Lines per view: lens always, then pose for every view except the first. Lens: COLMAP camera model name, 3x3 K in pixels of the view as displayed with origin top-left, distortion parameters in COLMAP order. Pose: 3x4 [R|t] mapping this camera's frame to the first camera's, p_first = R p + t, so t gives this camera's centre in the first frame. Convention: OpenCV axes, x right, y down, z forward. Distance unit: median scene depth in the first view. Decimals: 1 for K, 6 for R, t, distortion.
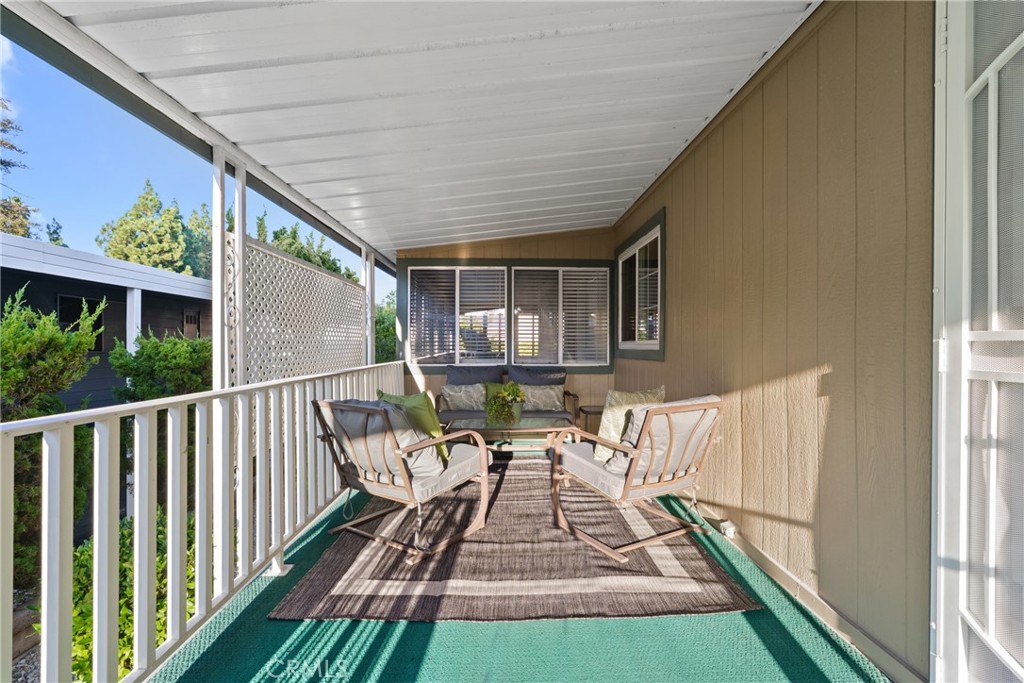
lens RADIAL K [[470.0, 0, 512.0], [0, 470.0, 341.5], [0, 0, 1]] dist [-0.001392, 0.000375]
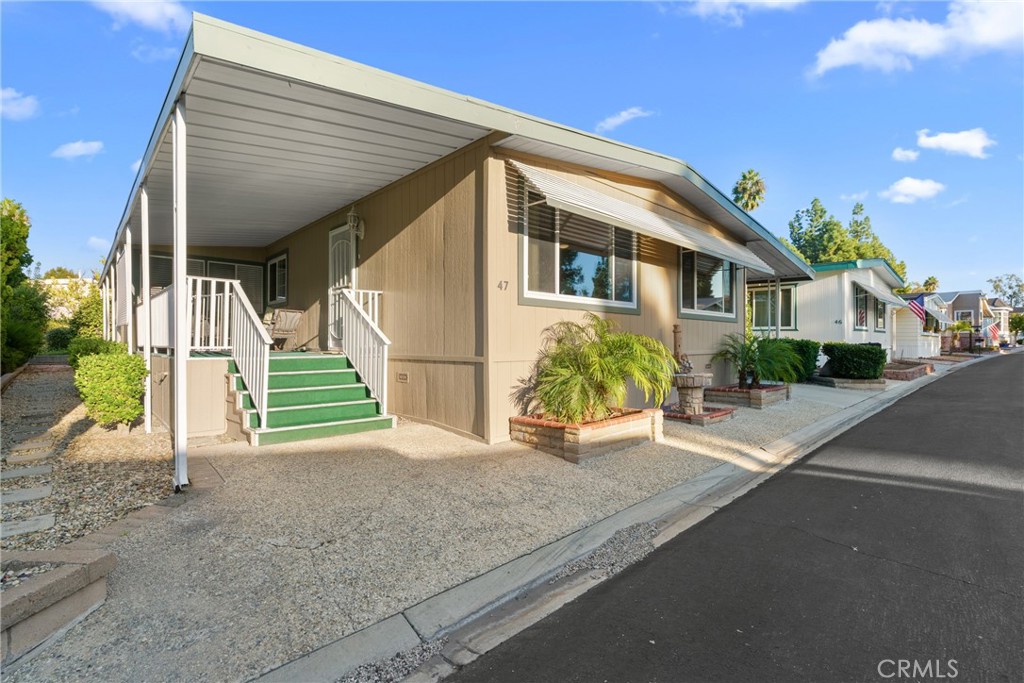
lens RADIAL K [[476.2, 0, 509.8], [0, 476.2, 346.0], [0, 0, 1]] dist [-0.002158, 0.000296]
pose [[0.758607, -0.004611, 0.651532, -0.457942], [-0.006064, 0.999882, 0.014137, 0.214952], [-0.651520, -0.014676, 0.758490, -1.783778]]
